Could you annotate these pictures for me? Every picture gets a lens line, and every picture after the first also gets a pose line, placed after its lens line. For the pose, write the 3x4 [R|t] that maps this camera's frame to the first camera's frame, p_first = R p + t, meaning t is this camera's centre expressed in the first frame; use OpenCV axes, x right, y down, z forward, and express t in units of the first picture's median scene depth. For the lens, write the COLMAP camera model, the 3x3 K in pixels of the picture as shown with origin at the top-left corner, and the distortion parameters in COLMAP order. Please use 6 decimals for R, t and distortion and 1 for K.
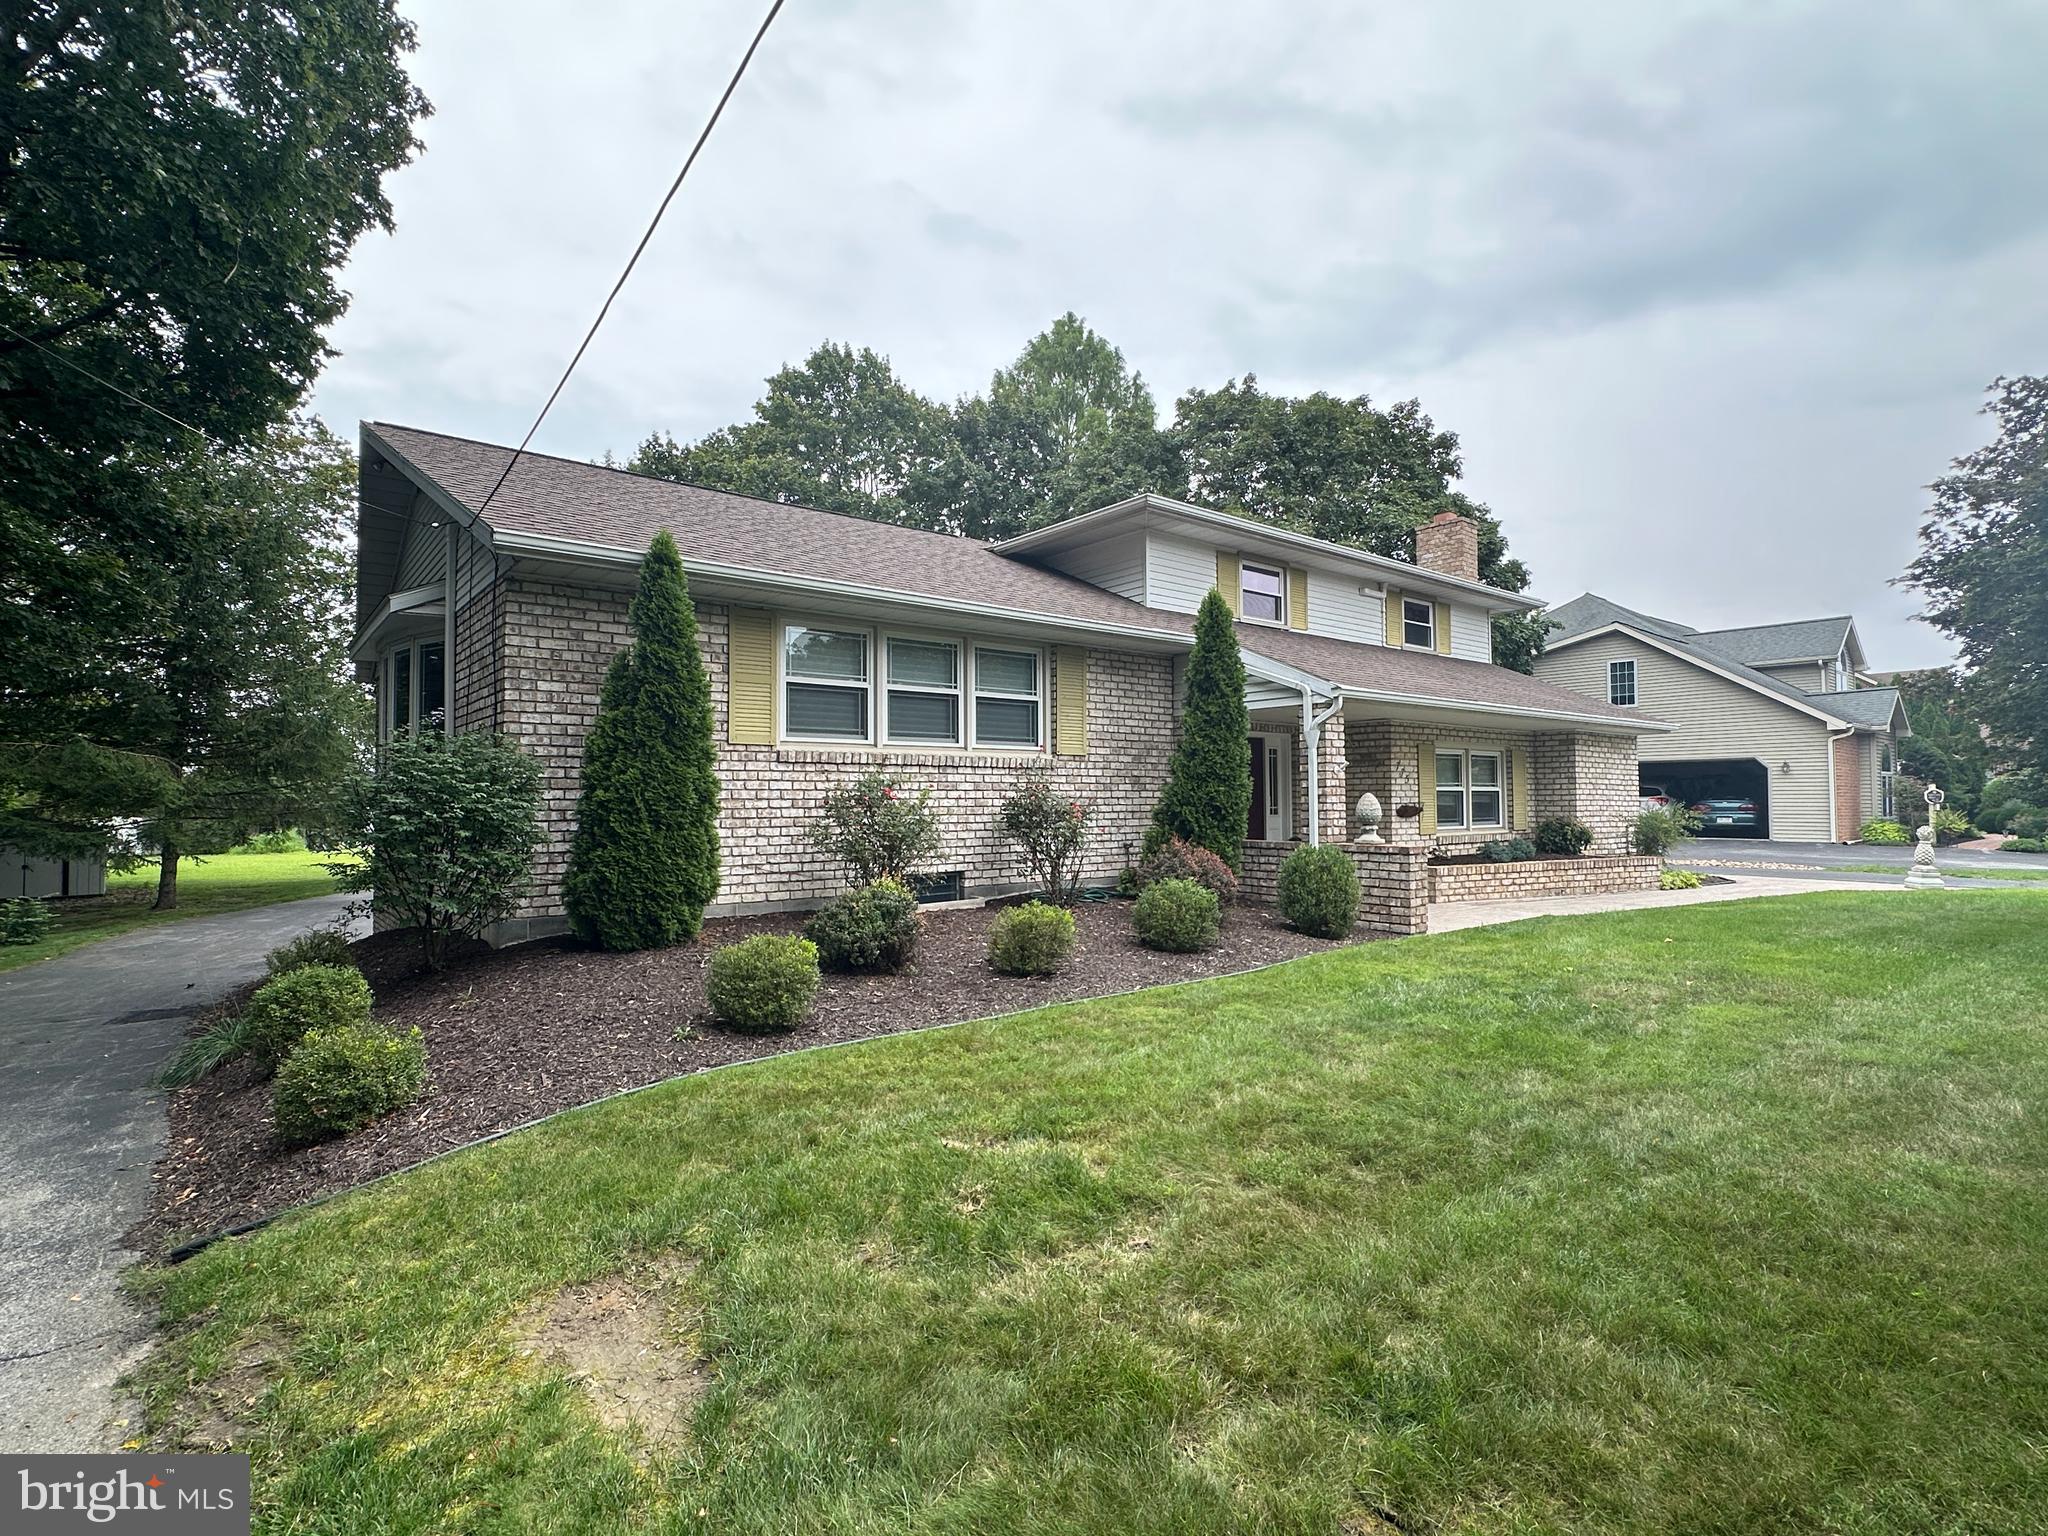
lens RADIAL K [[997.9, 0, 1024.1], [0, 997.9, 770.4], [0, 0, 1]] dist [-0.002476, -0.000828]
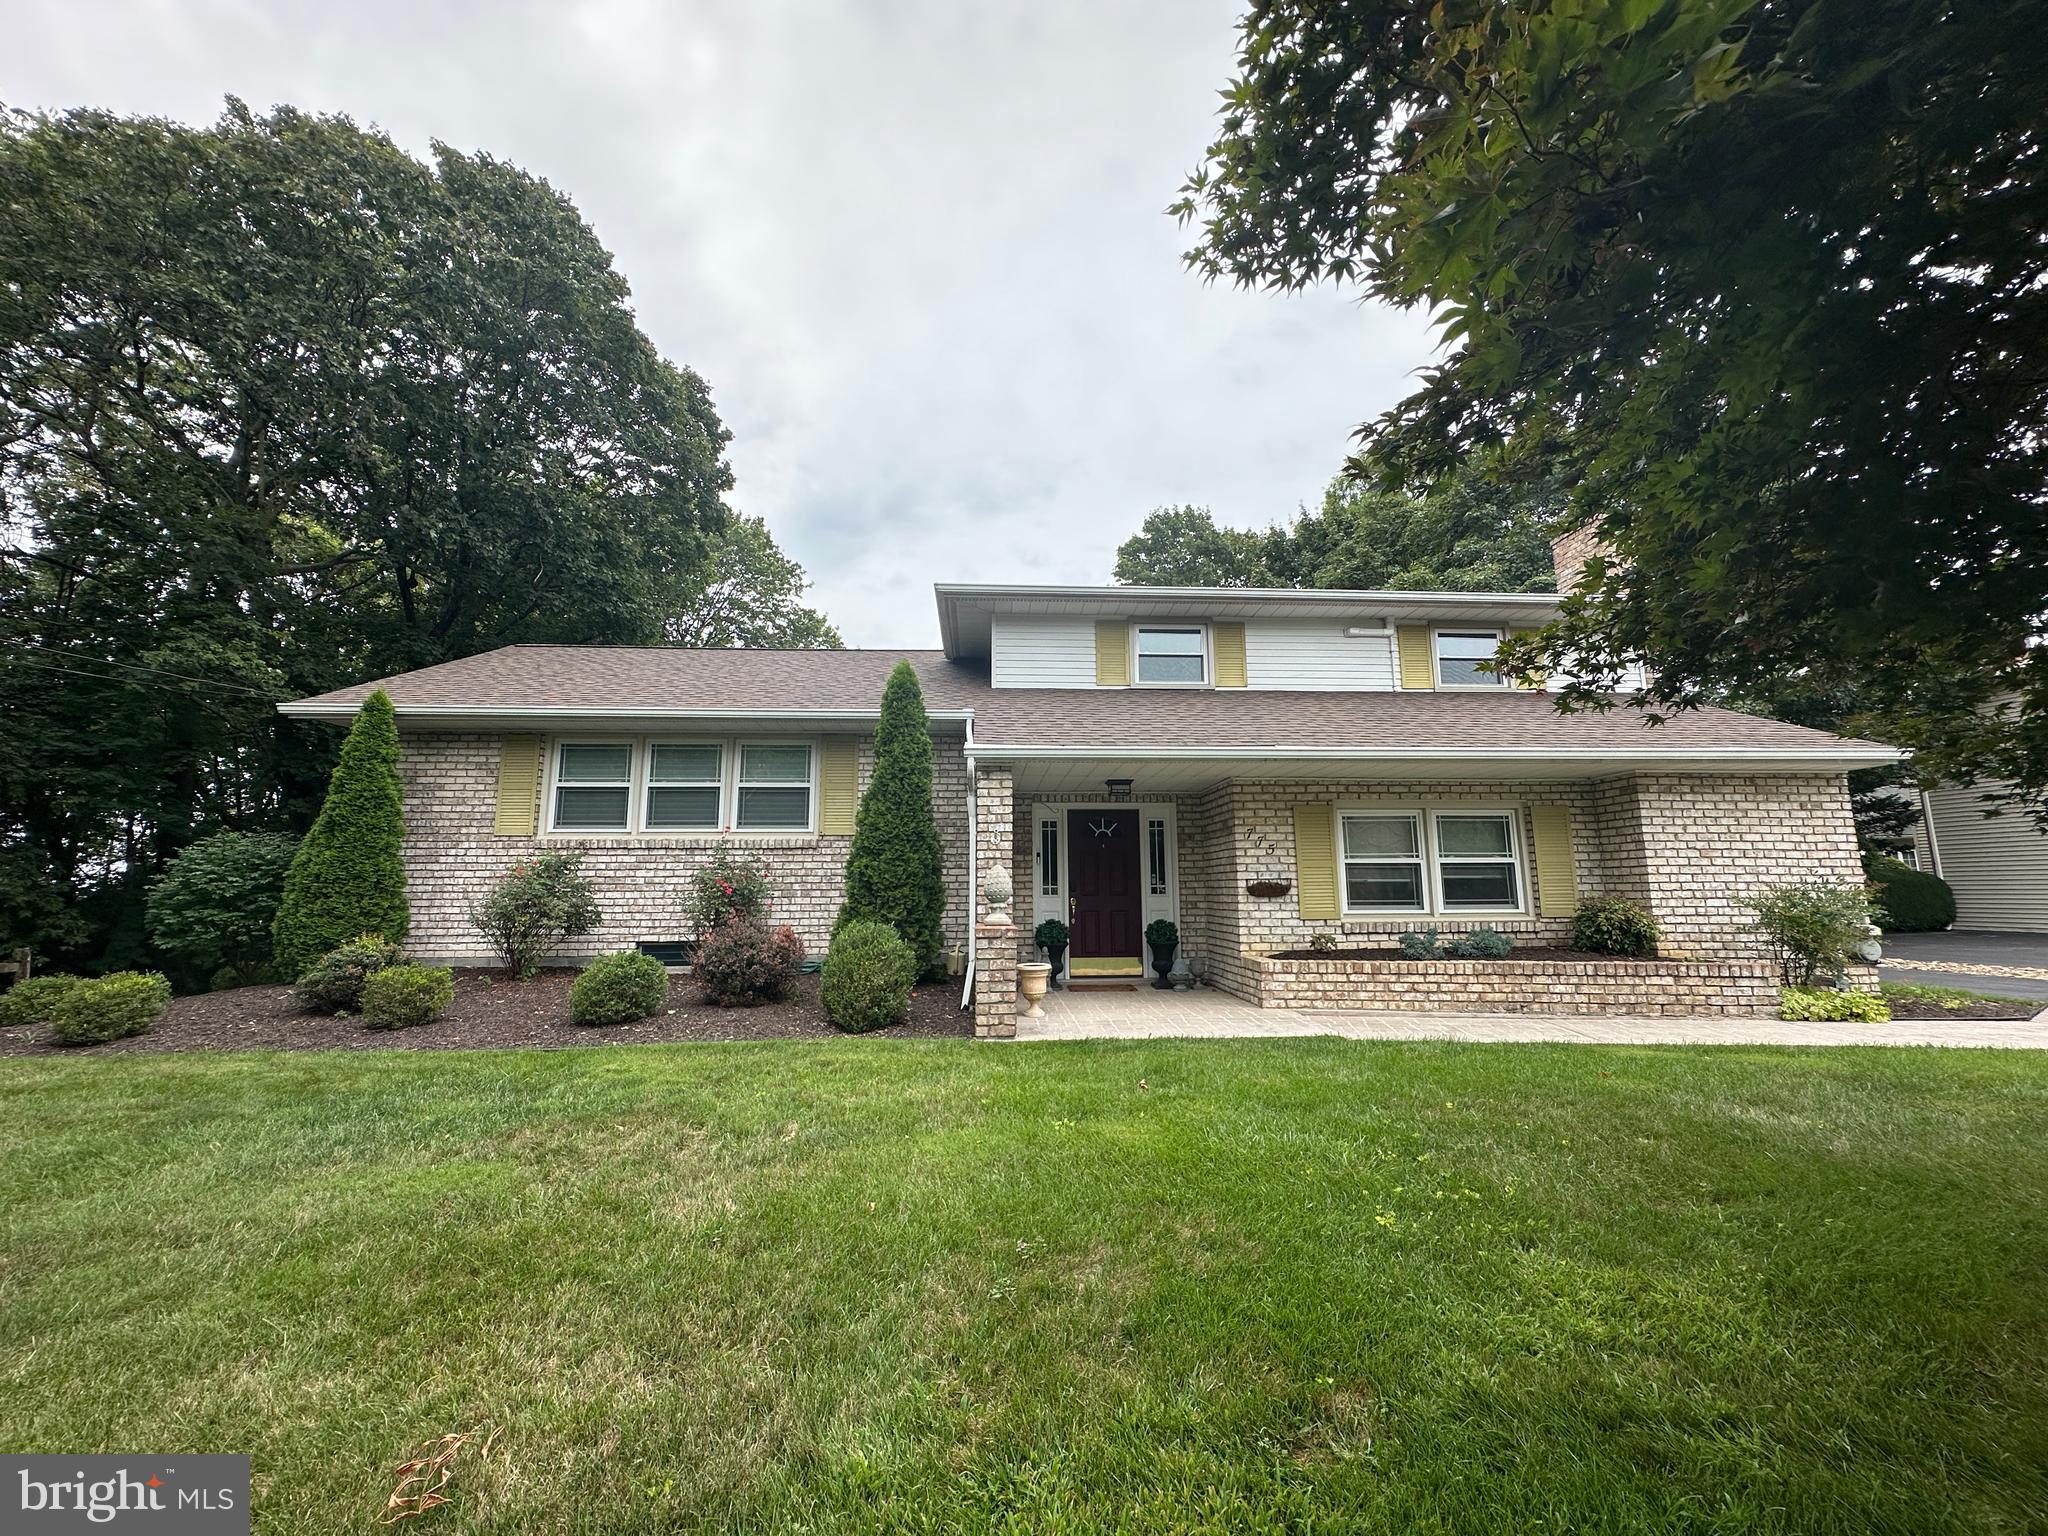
lens RADIAL K [[814.4, 0, 1027.8], [0, 814.4, 762.2], [0, 0, 1]] dist [-0.006829, 0.001357]
pose [[0.815495, -0.091029, -0.571560, 0.725798], [0.019453, 0.991307, -0.130124, 0.024624], [0.578437, 0.094997, 0.810177, 0.408971]]
